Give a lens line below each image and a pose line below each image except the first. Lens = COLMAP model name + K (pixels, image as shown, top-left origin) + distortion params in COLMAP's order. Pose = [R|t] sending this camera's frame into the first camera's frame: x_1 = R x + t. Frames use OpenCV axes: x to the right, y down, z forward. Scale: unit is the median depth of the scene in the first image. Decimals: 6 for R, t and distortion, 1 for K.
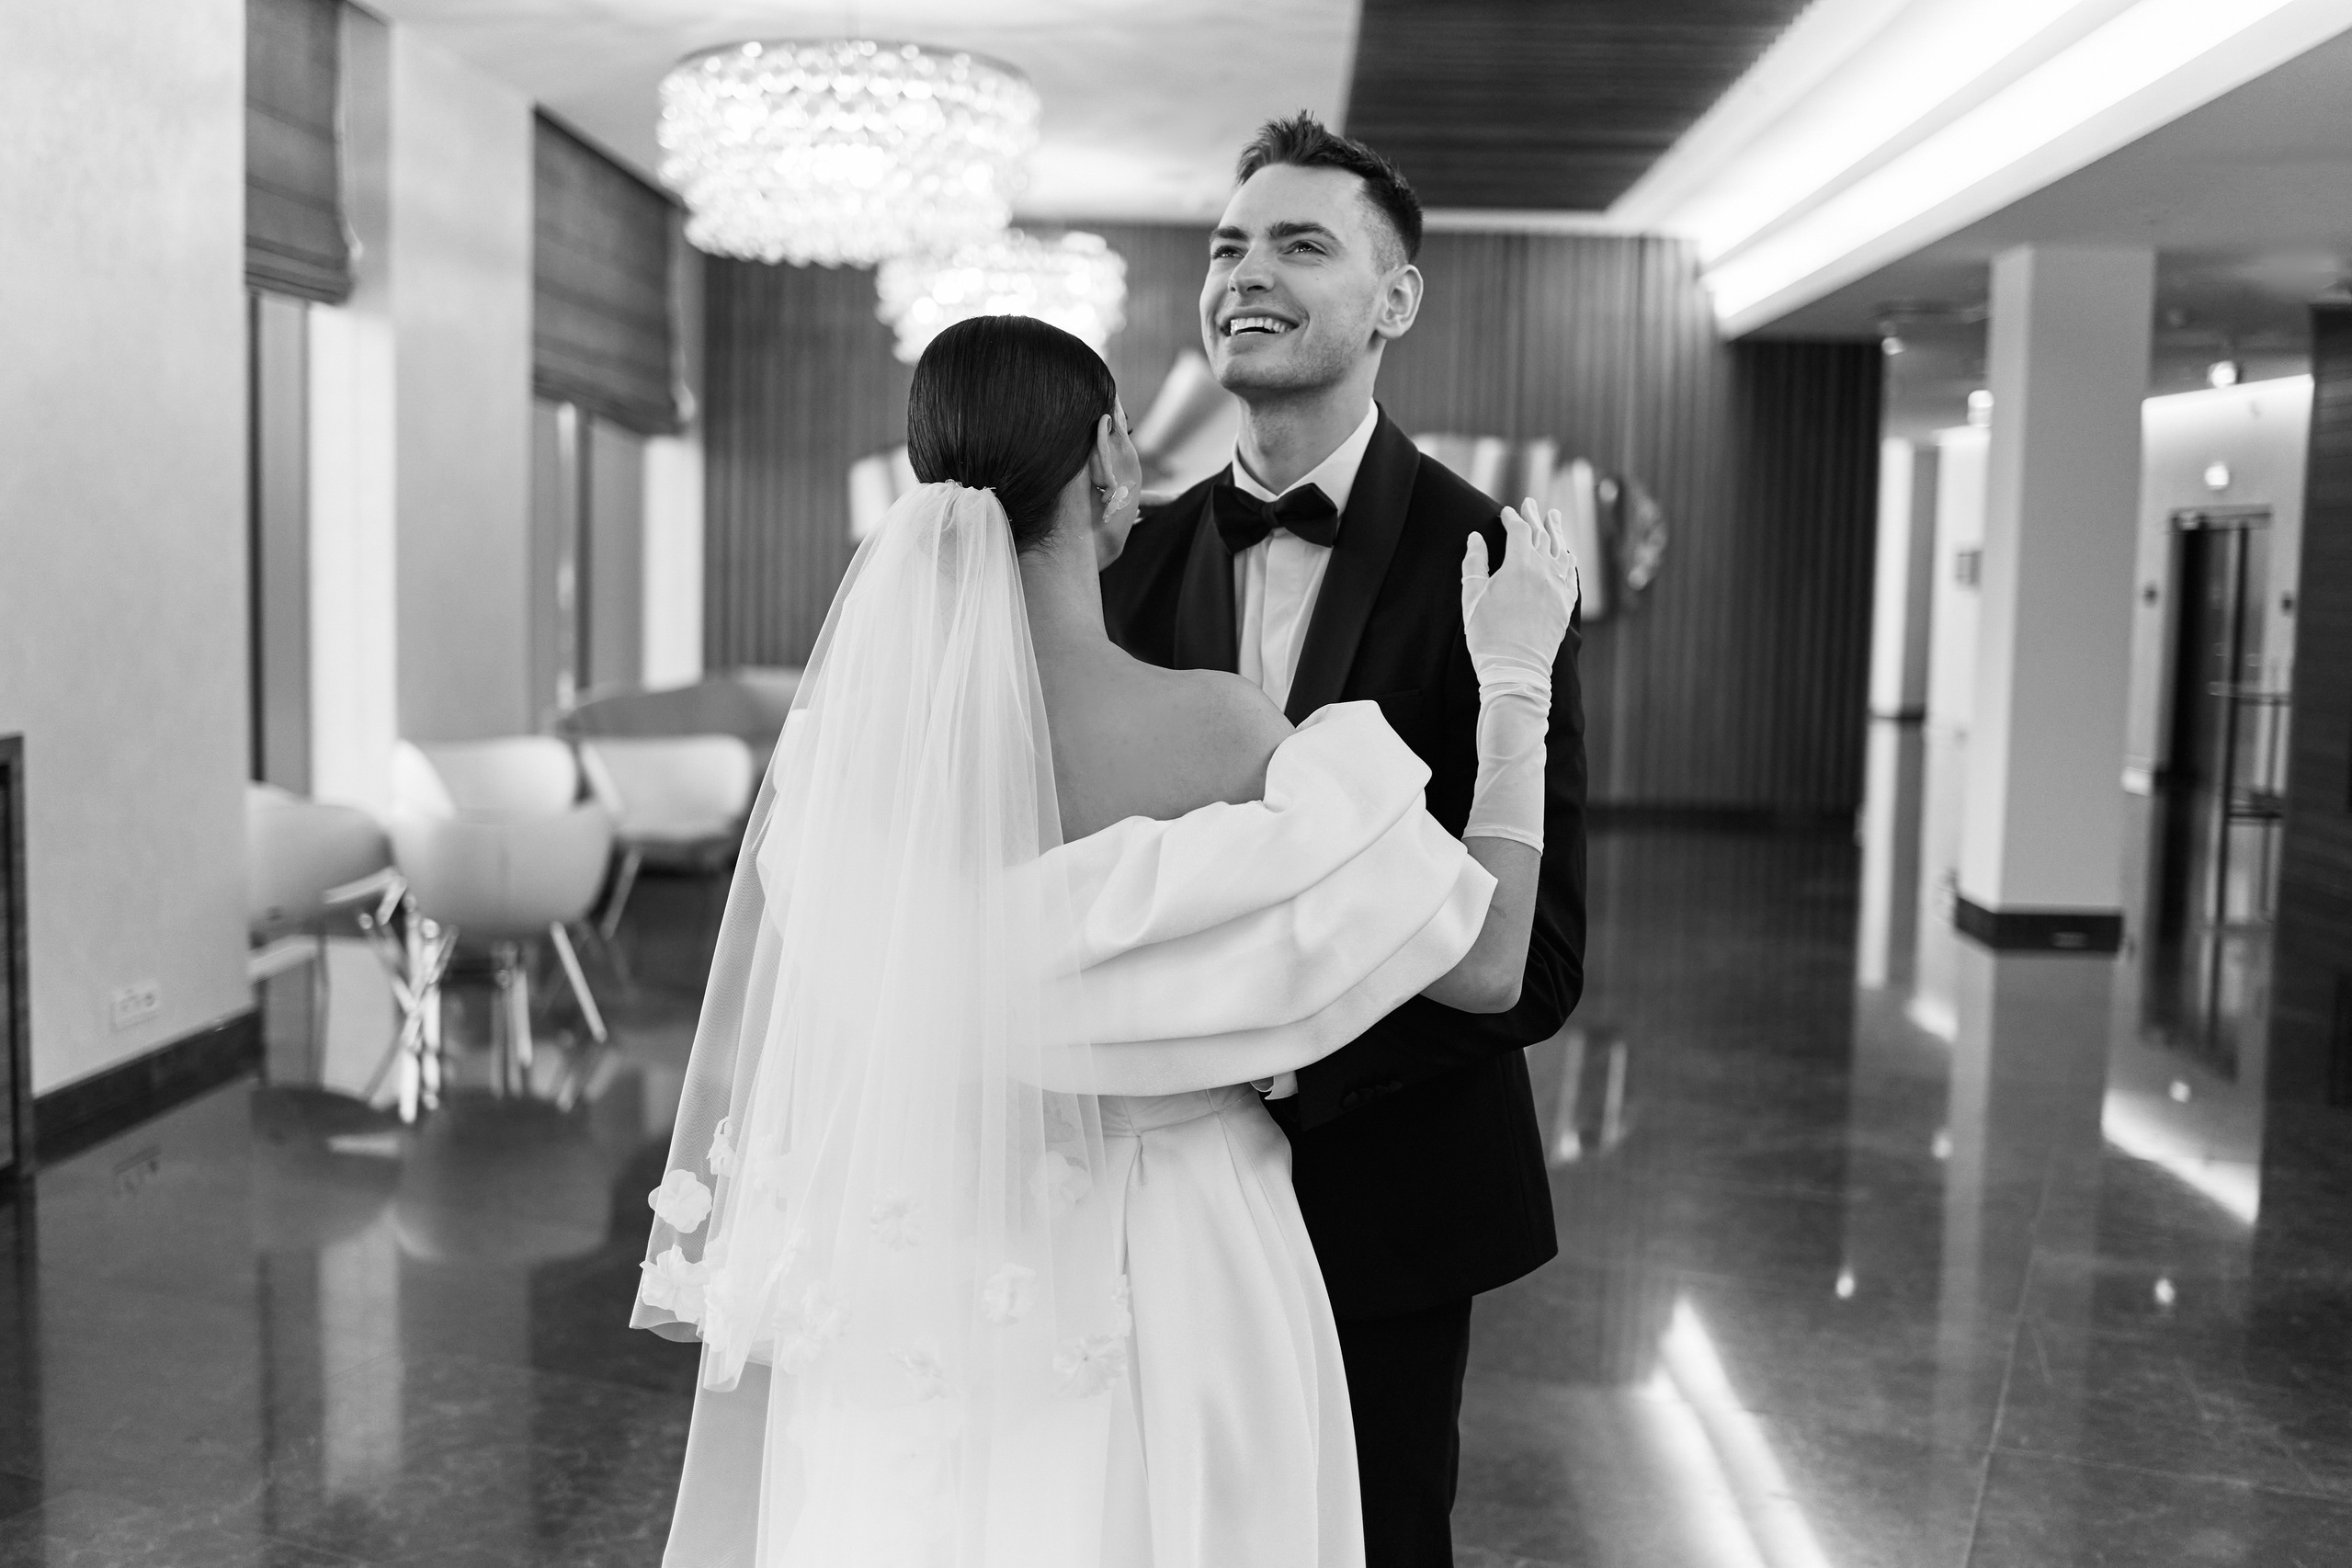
lens RADIAL K [[2373.7, 0, 1176.0], [0, 2373.7, 784.0], [0, 0, 1]] dist [-0.078050, 0.051875]
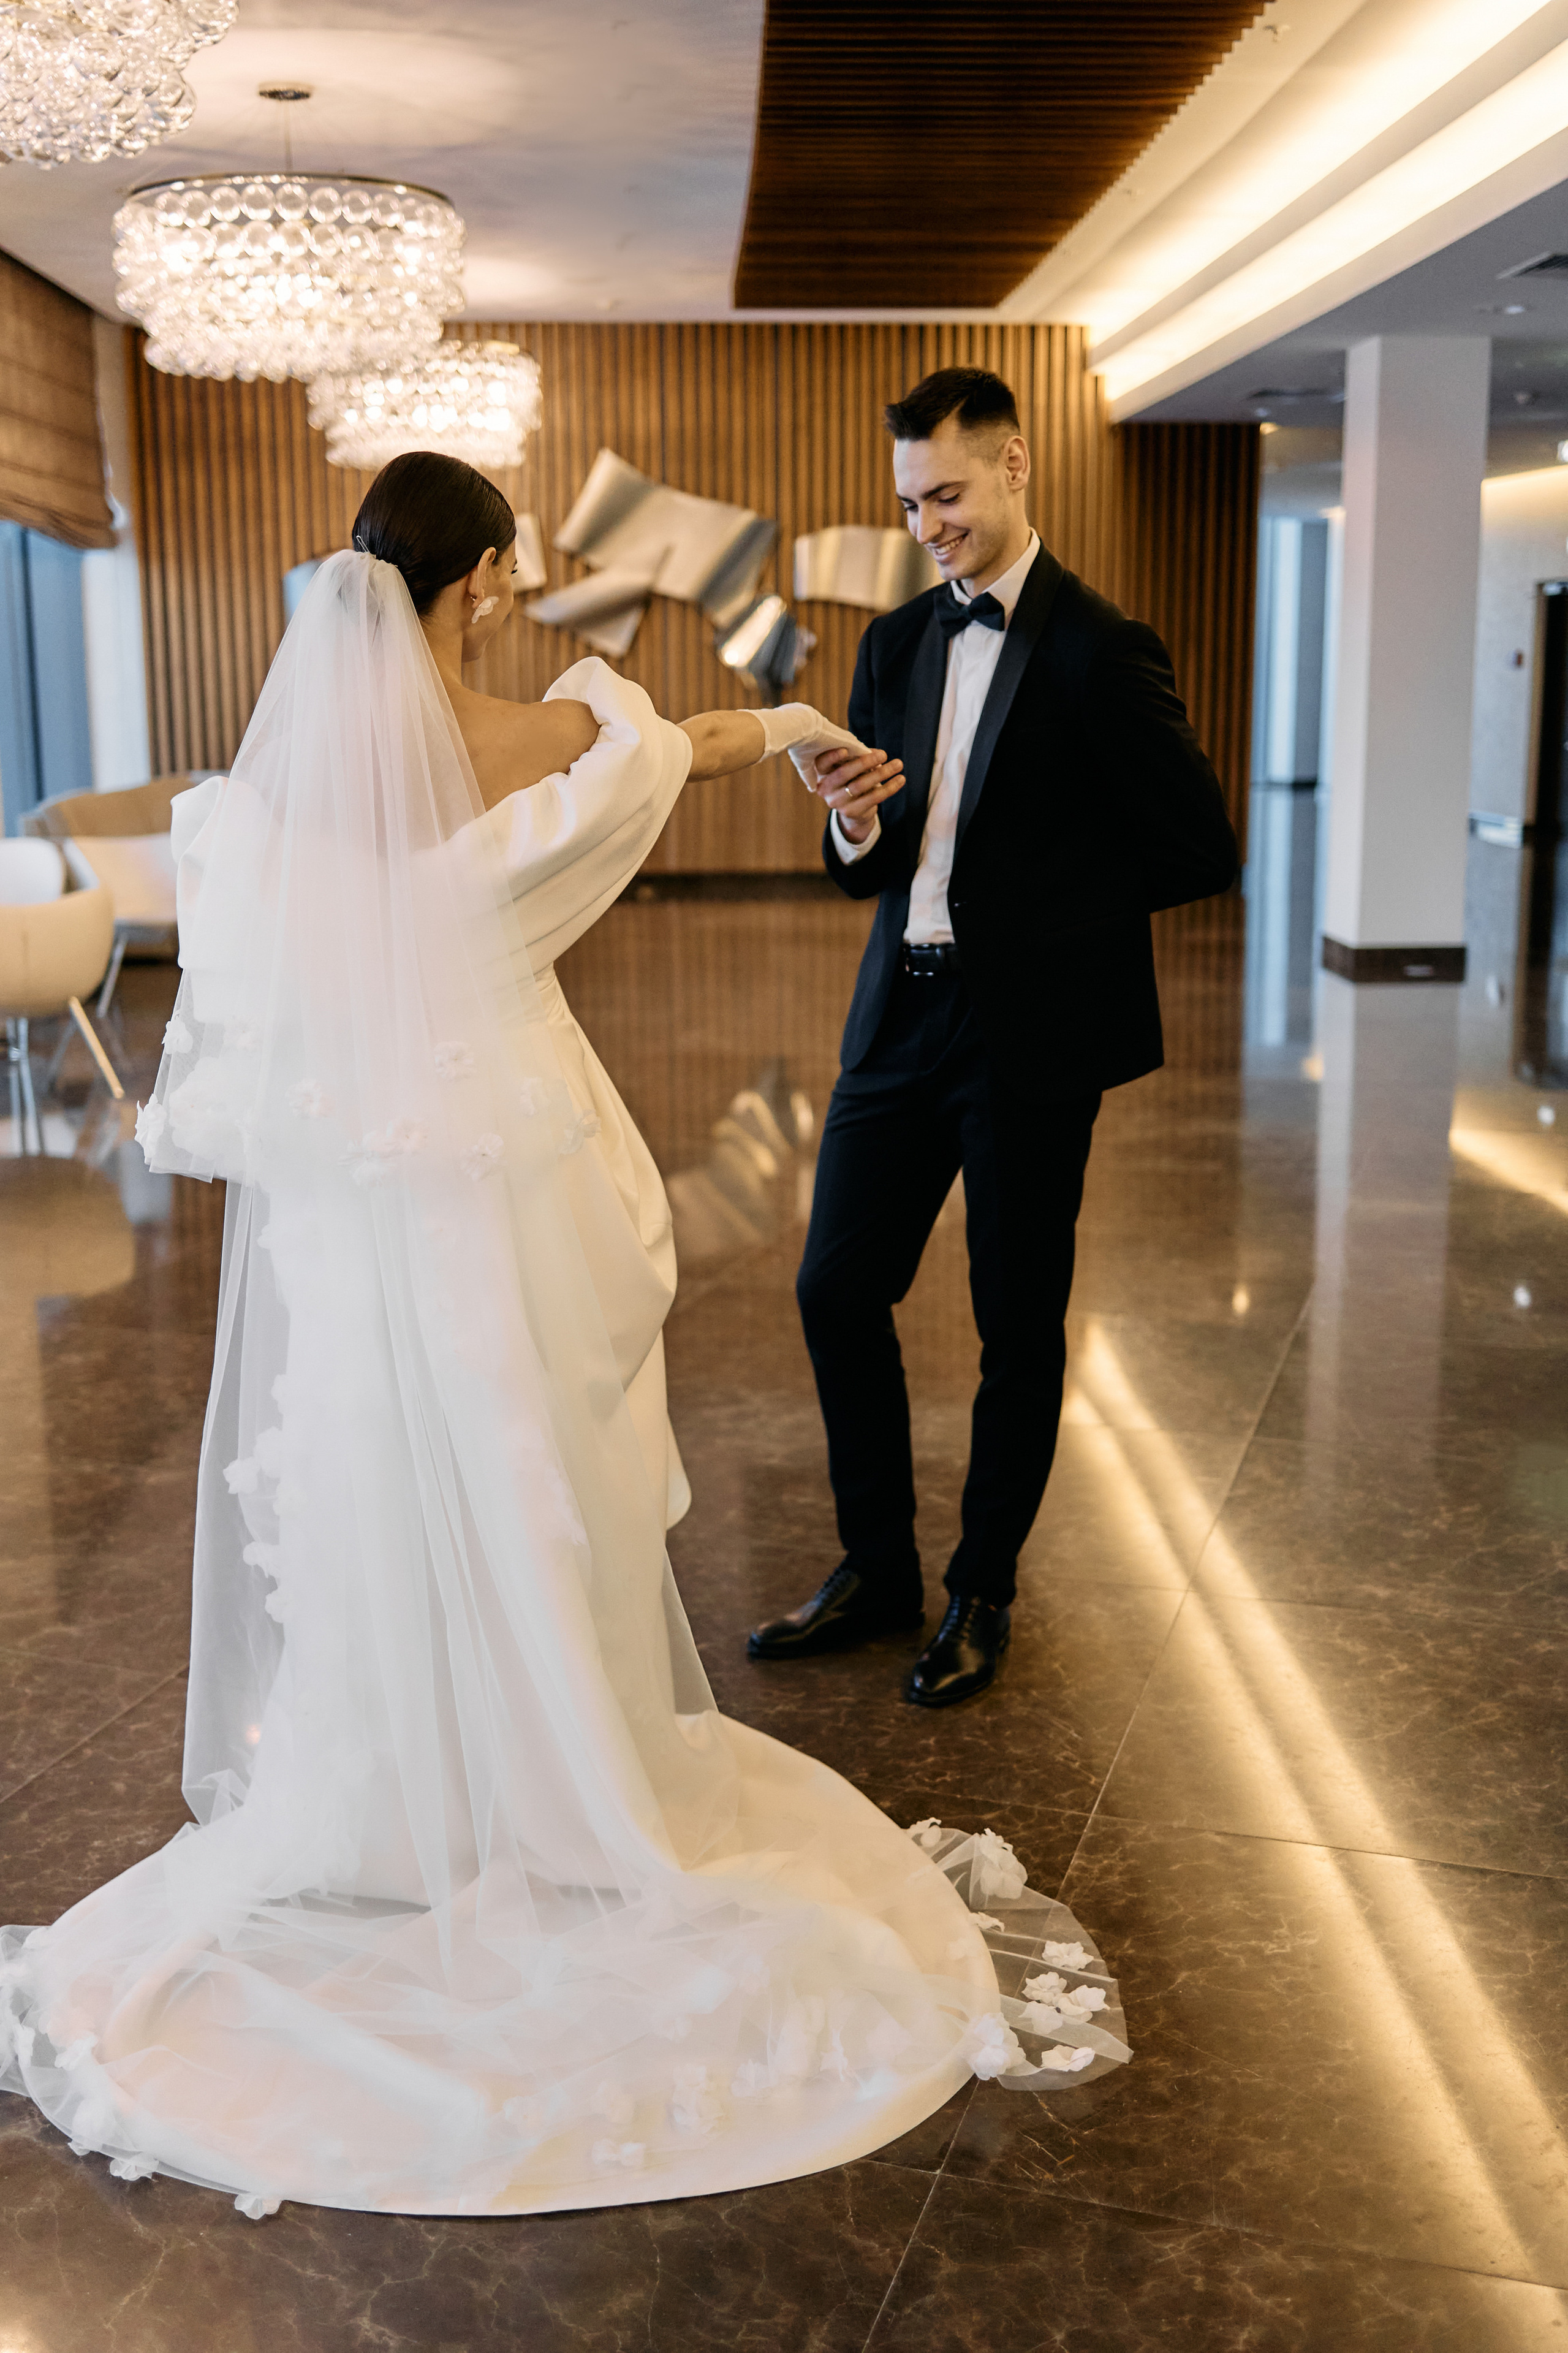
lens RADIAL K [[2374.4, 0, 784.0], [0, 2374.4, 1176.5], [0, 0, 1]] dist [-0.078050, 0.051875]
pose [[0.996283, -0.045346, 0.073235, -0.009386], [0.035991, 0.991586, 0.124349, 0.012723], [-0.078258, -0.121251, 0.989532, -0.105428]]
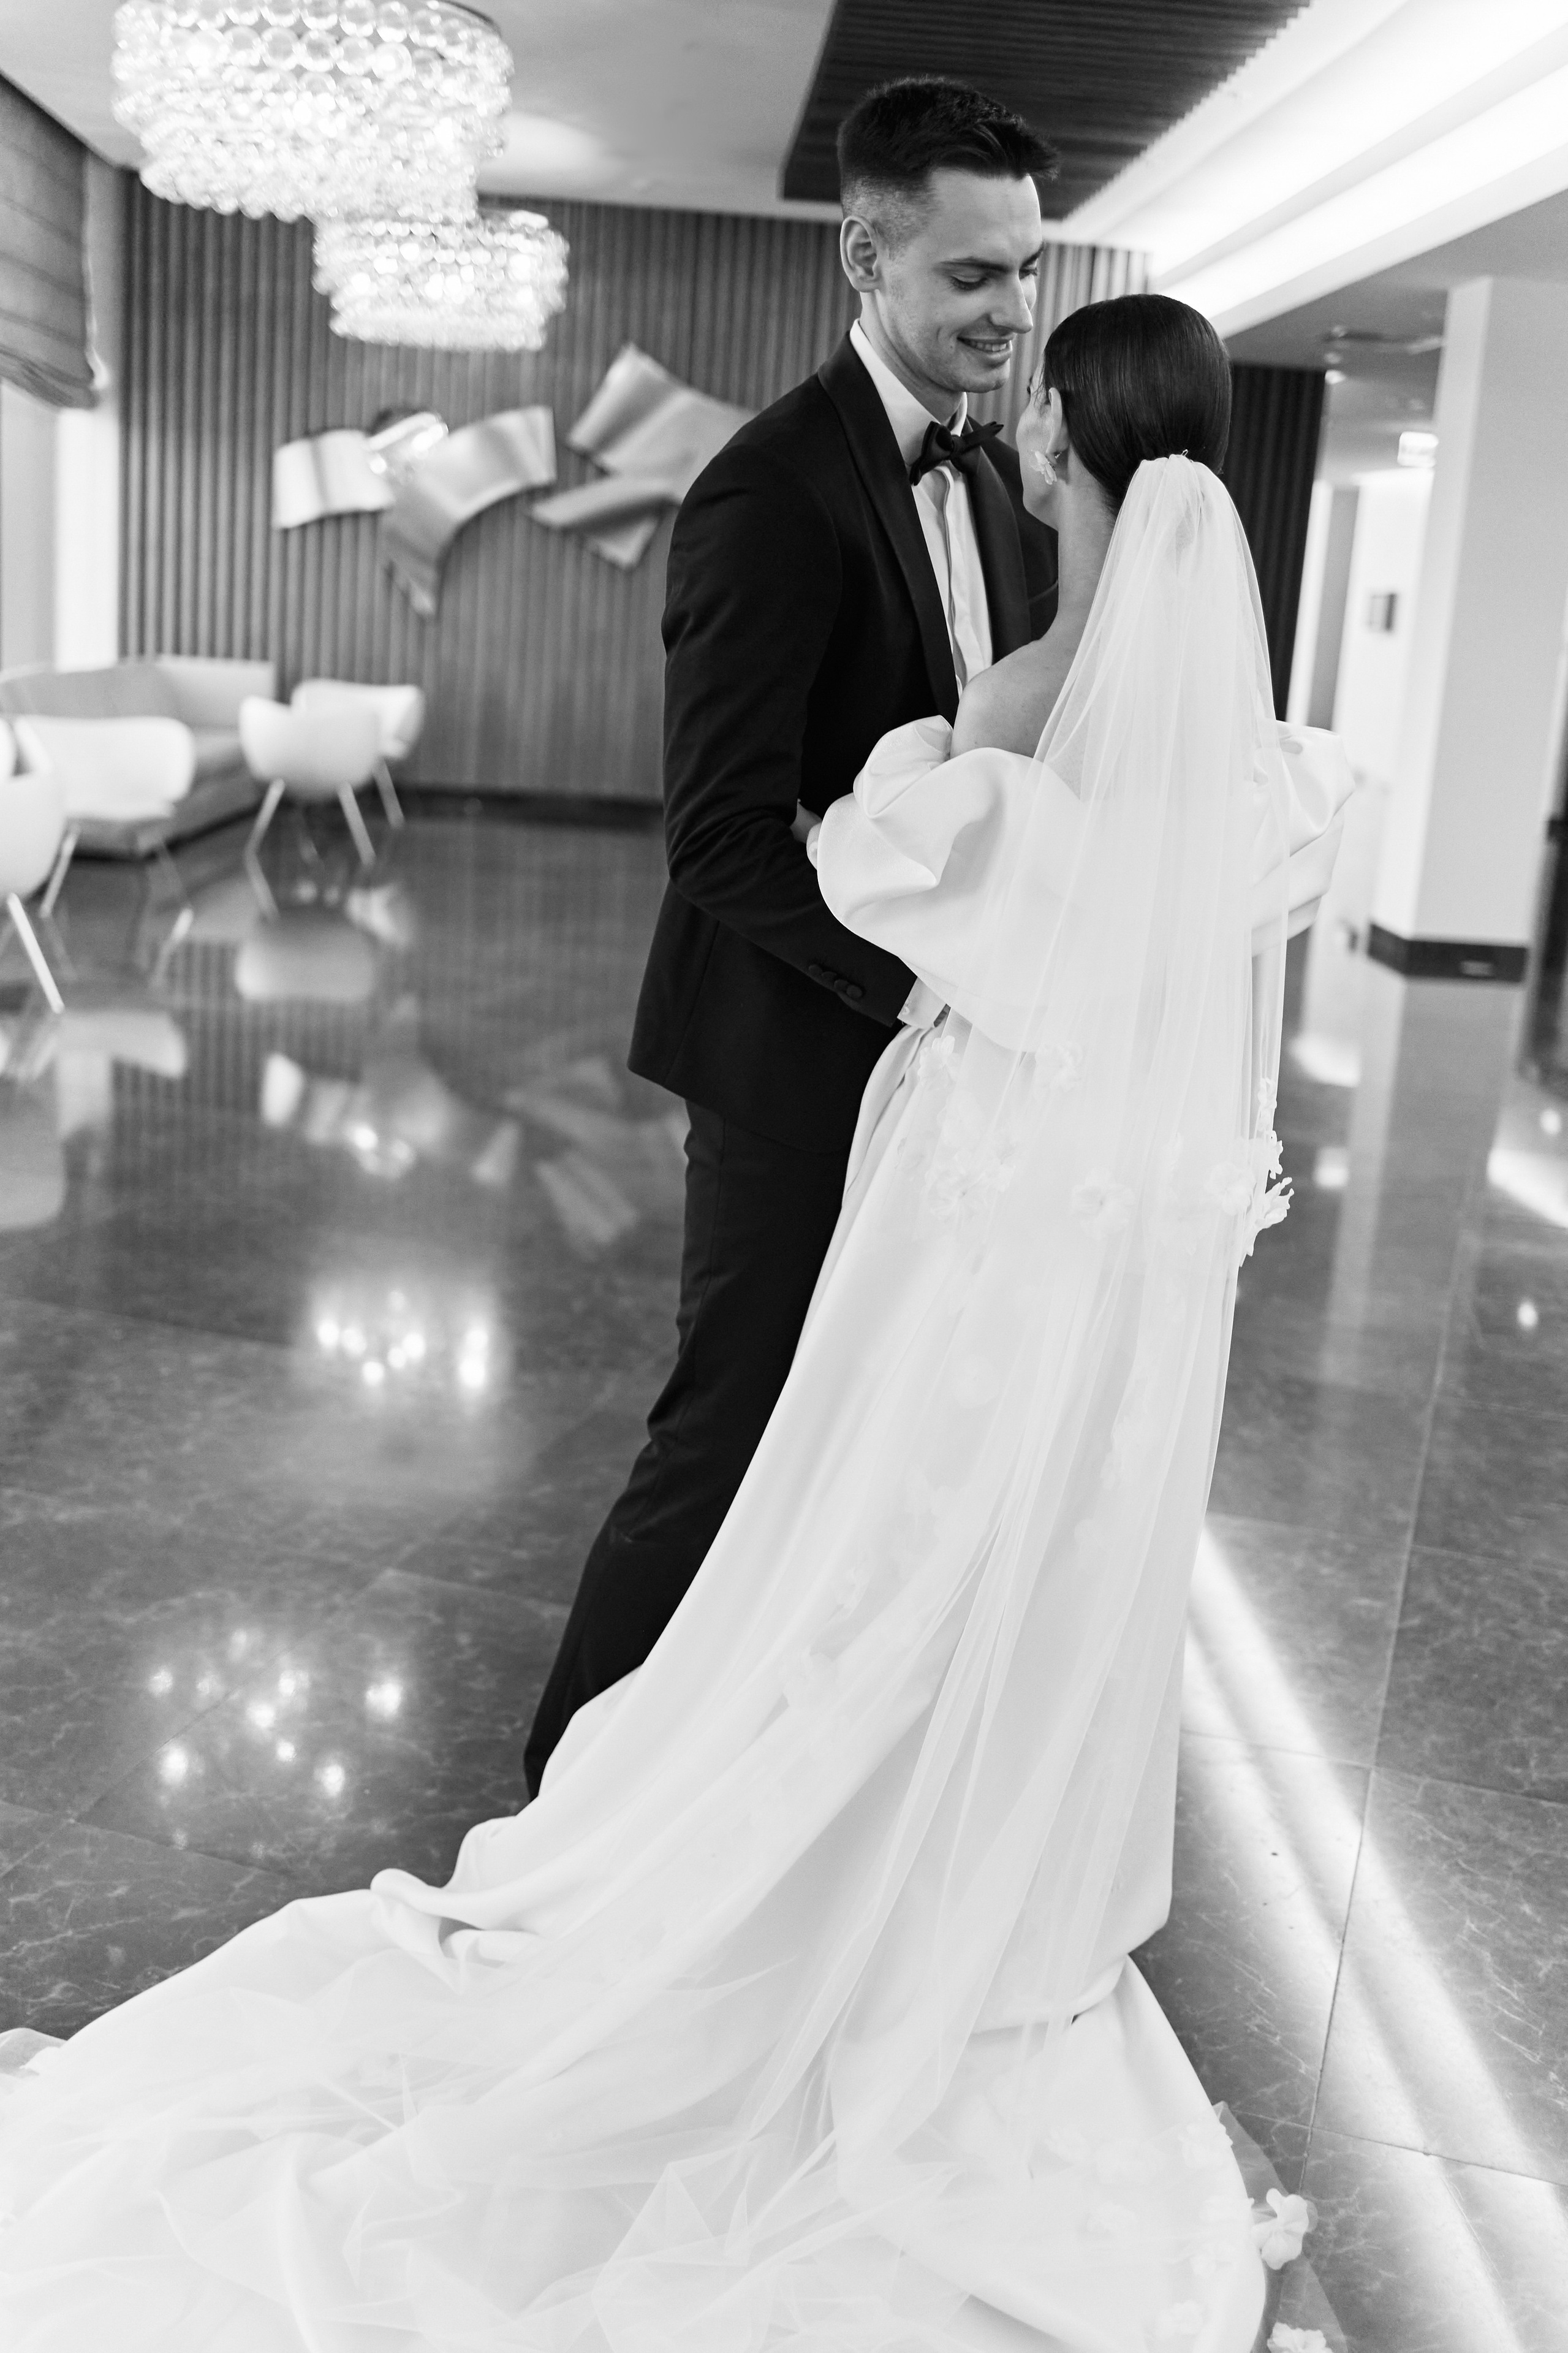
lens RADIAL K [[2374.4, 0, 784.0], [0, 2374.4, 1176.5], [0, 0, 1]] dist [-0.078050, 0.051875]
pose [[0.994925, 0.022002, 0.098184, -0.026006], [-0.036580, 0.988123, 0.149248, 0.012655], [-0.093734, -0.152082, 0.983913, -0.013903]]
